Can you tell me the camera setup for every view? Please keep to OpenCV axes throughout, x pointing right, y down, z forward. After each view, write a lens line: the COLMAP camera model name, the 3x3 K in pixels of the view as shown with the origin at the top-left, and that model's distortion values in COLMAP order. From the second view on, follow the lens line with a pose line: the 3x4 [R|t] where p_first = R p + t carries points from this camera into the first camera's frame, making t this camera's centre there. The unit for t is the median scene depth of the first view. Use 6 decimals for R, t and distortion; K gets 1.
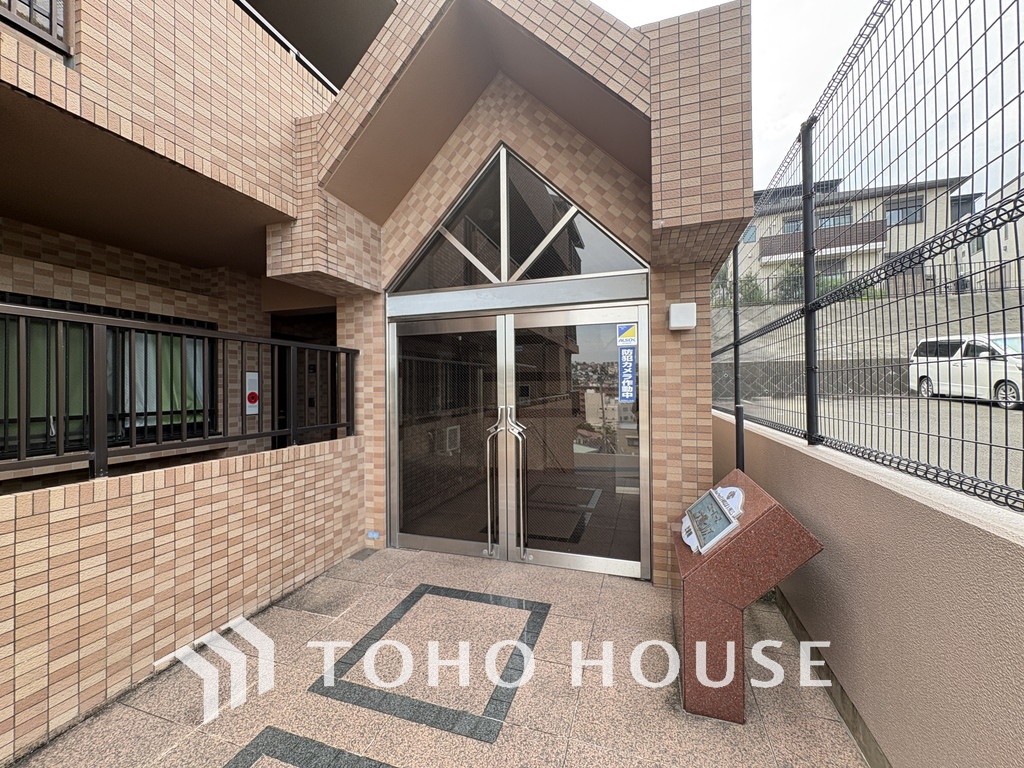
lens RADIAL K [[408.3, 0, 511.4], [0, 408.3, 385.6], [0, 0, 1]] dist [0.002472, -0.000524]
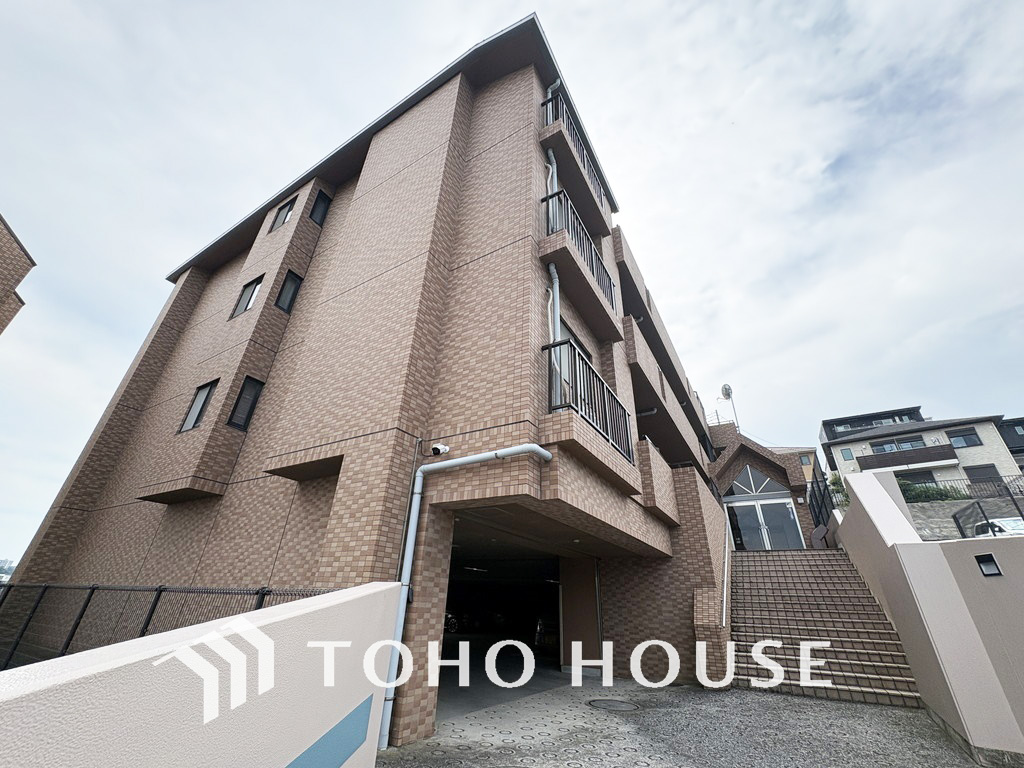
lens RADIAL K [[408.3, 0, 512.9], [0, 408.3, 383.5], [0, 0, 1]] dist [0.002472, -0.000524]
pose [[0.974439, -0.066308, -0.214642, -1.545758], [-0.044235, 0.880110, -0.472705, 0.912755], [0.220253, 0.470117, 0.854680, -3.964275]]
